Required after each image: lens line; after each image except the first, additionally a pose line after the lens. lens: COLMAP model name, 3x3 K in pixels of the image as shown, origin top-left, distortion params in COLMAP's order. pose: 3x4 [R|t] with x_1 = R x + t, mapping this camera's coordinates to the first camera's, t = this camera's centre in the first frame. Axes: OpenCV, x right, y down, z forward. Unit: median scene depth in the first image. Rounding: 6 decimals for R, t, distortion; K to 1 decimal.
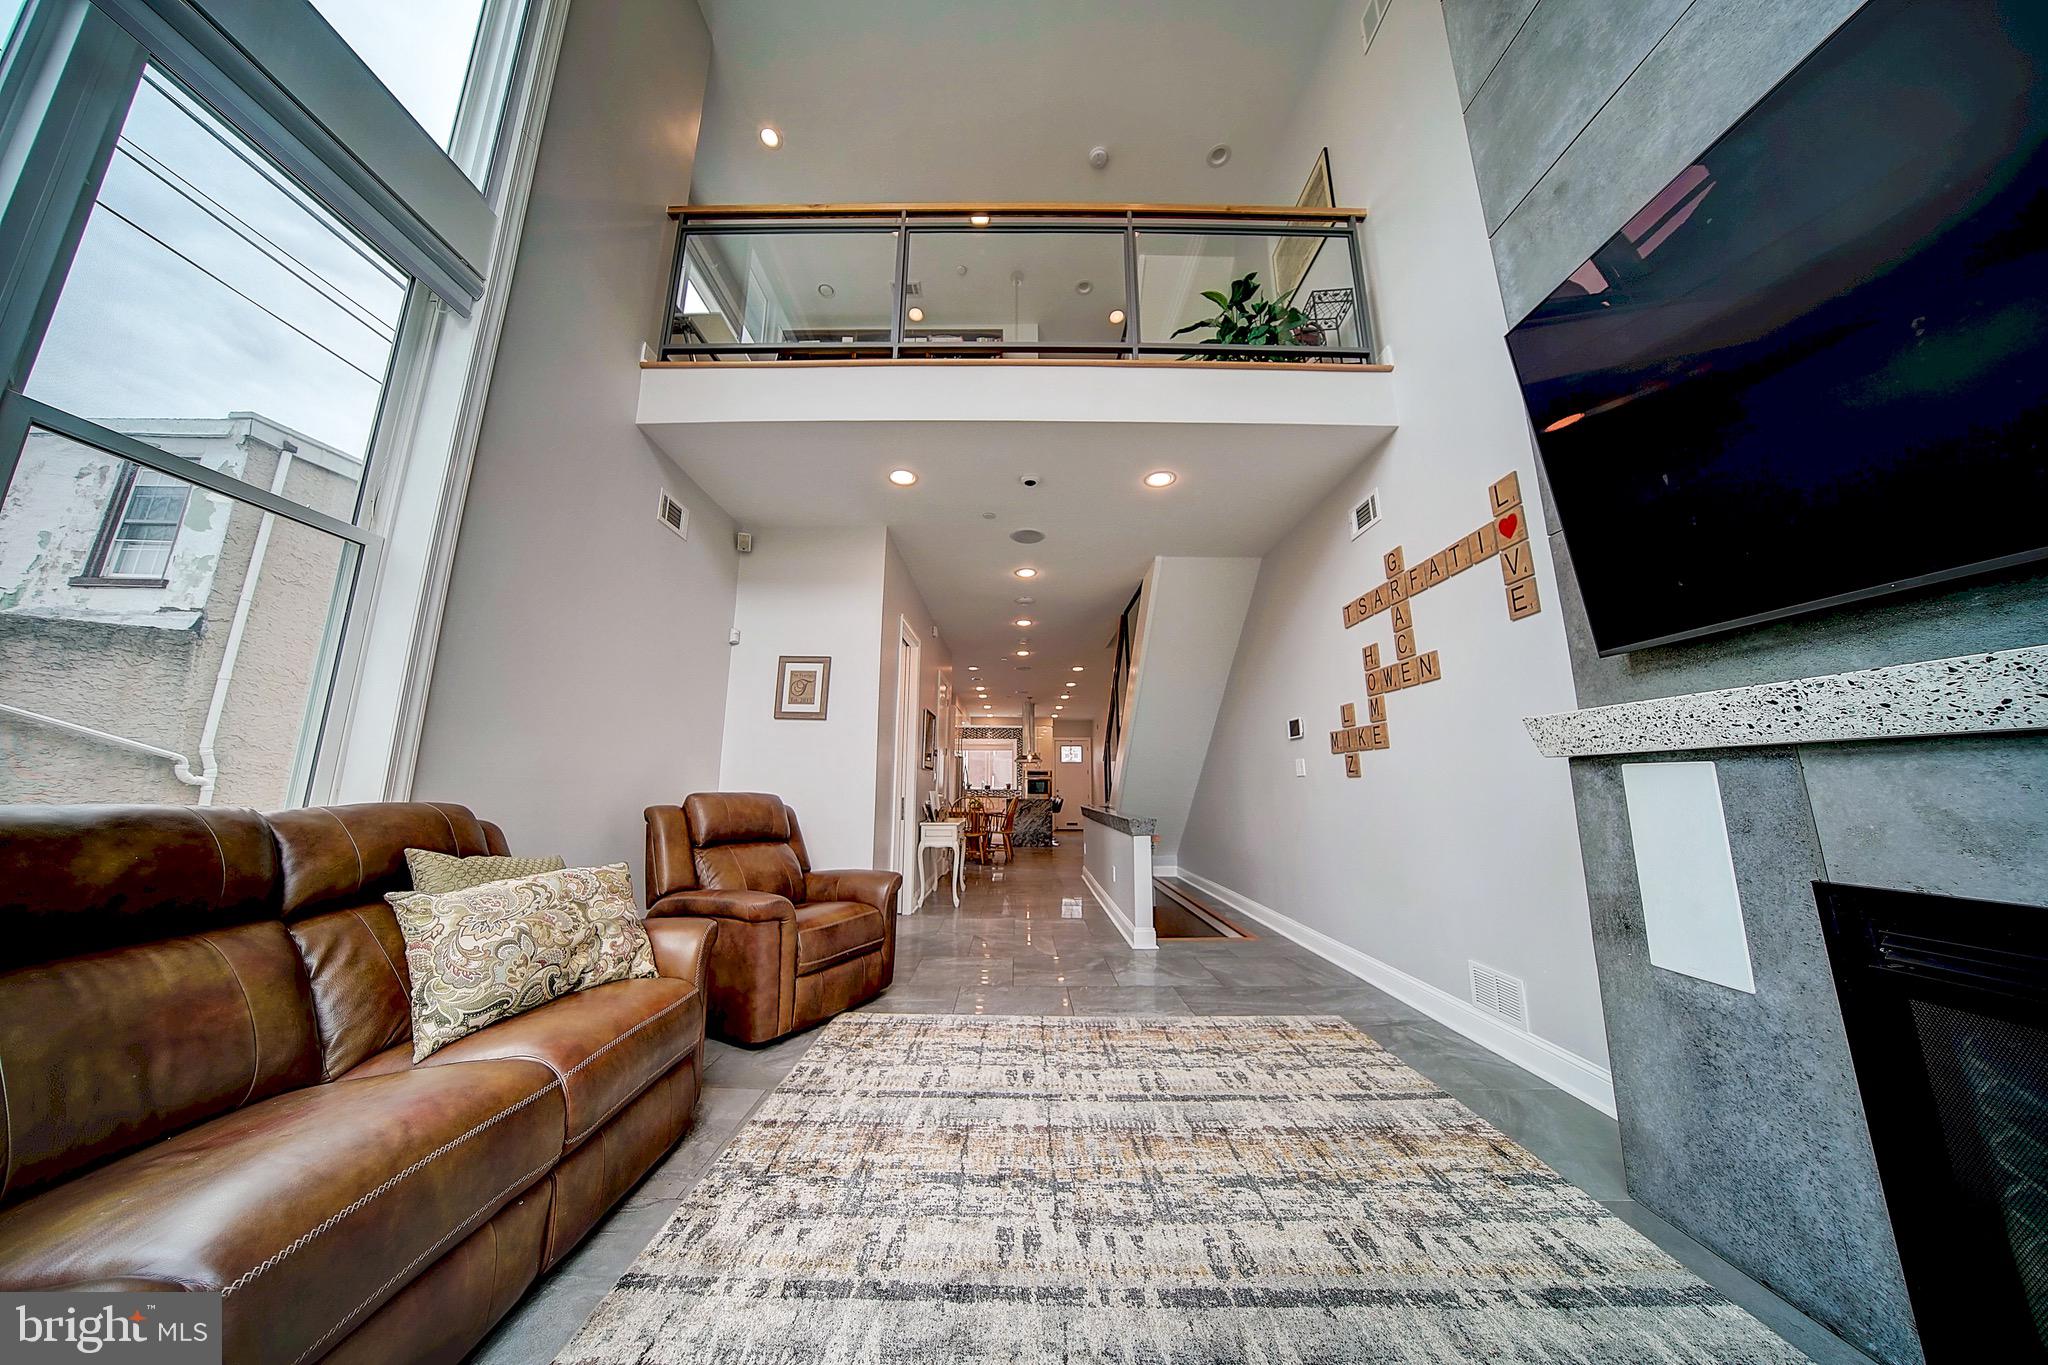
lens RADIAL K [[587.4, 0, 1010.6], [0, 587.4, 676.6], [0, 0, 1]] dist [-0.010123, 0.000116]
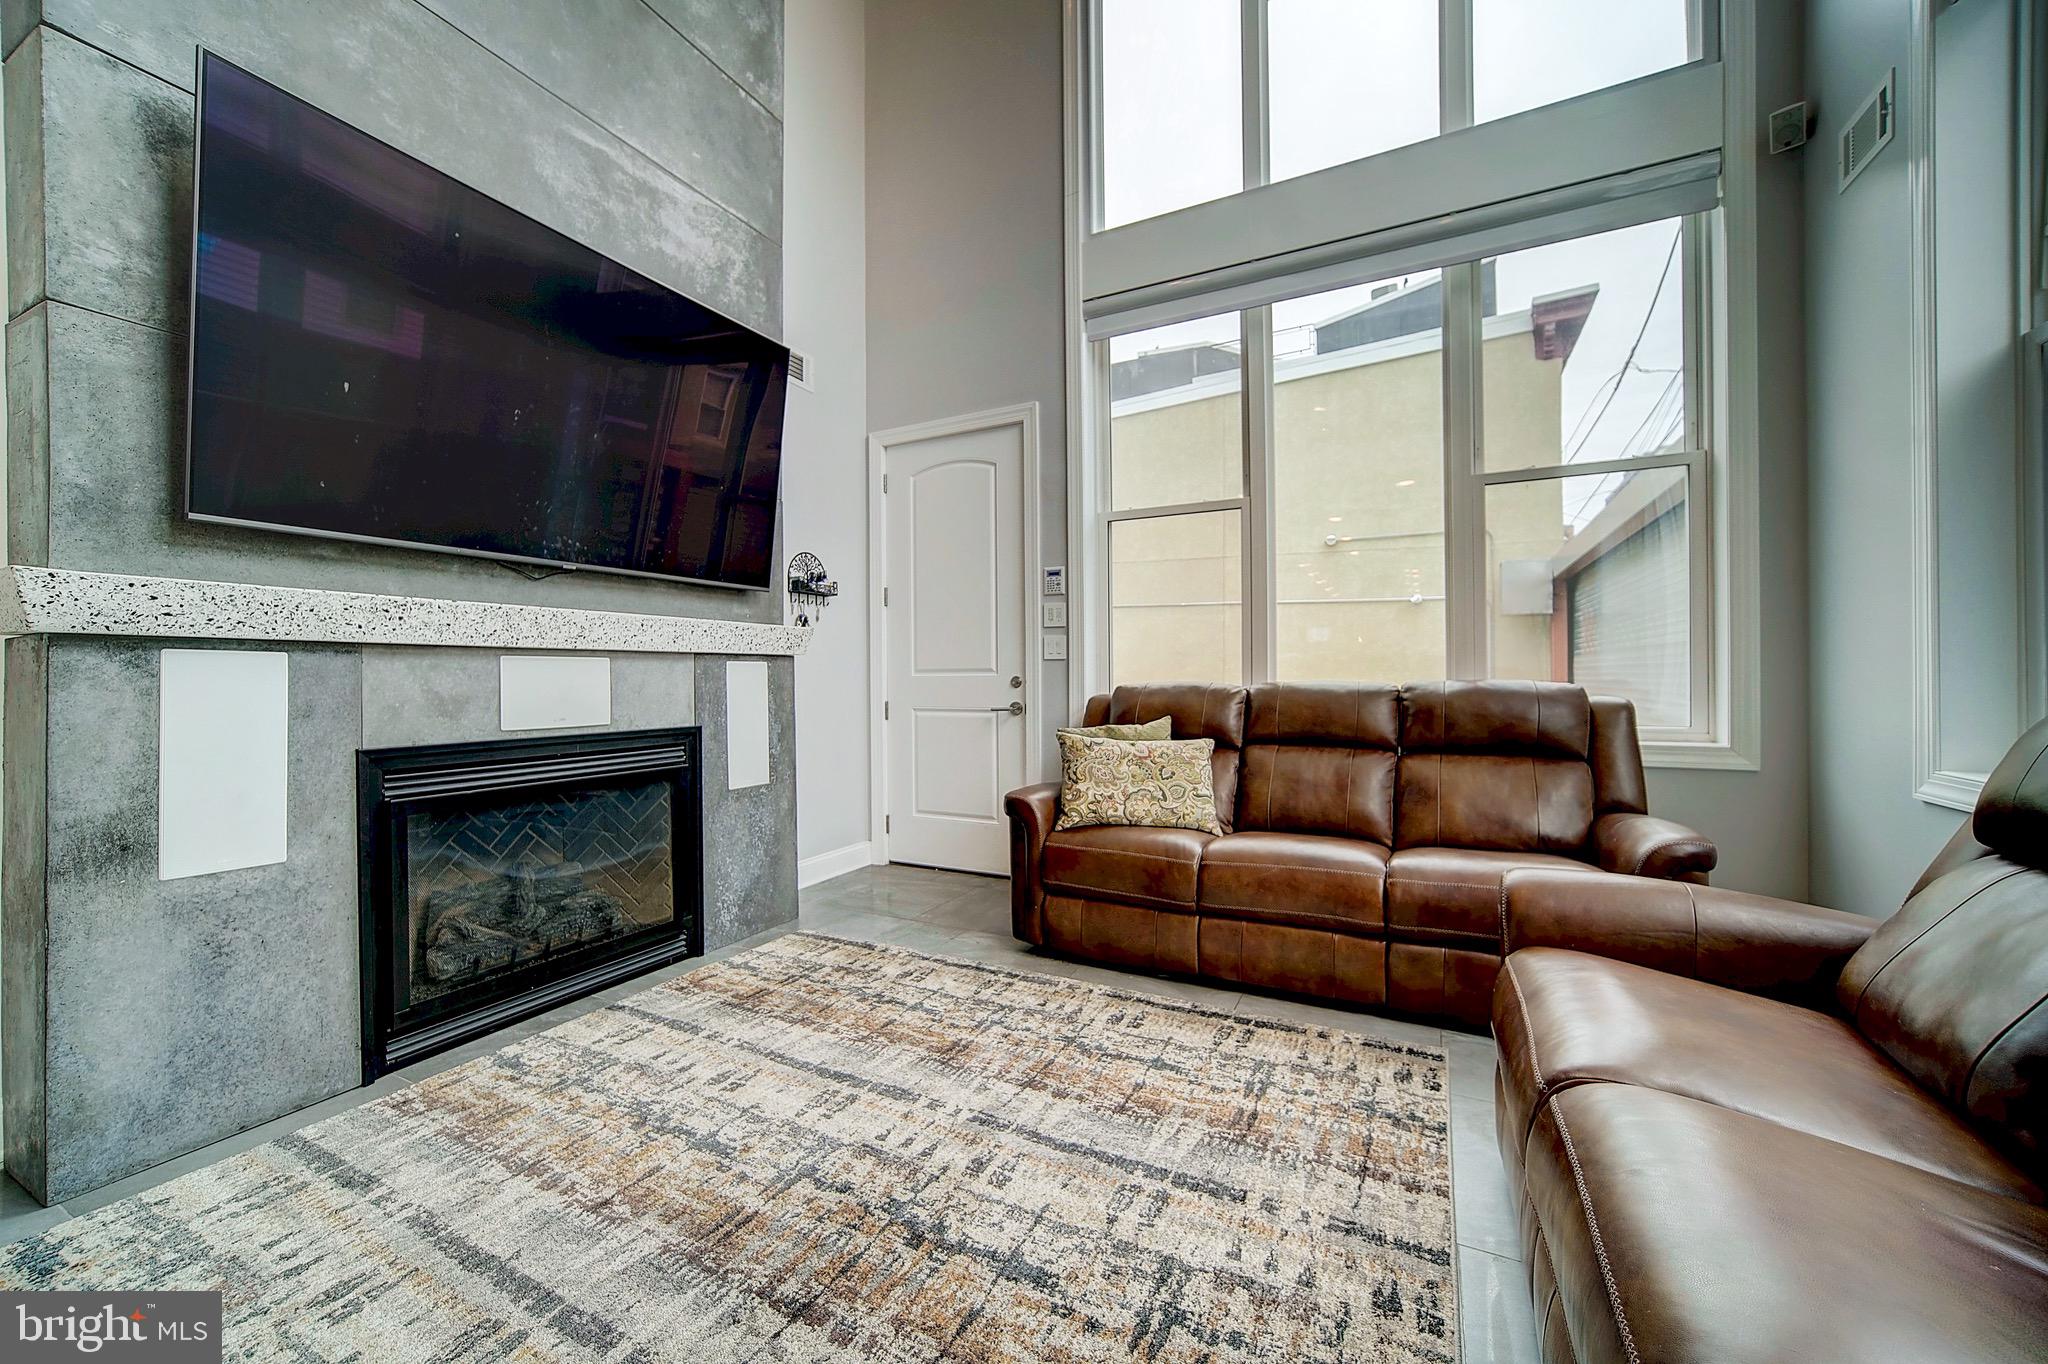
lens RADIAL K [[788.6, 0, 1004.9], [0, 788.6, 682.4], [0, 0, 1]] dist [-0.025198, 0.007272]
pose [[-0.890352, -0.004874, 0.455246, -0.418442], [-0.085672, 0.983872, -0.157021, 0.224414], [-0.447139, -0.178806, -0.876411, 1.192294]]
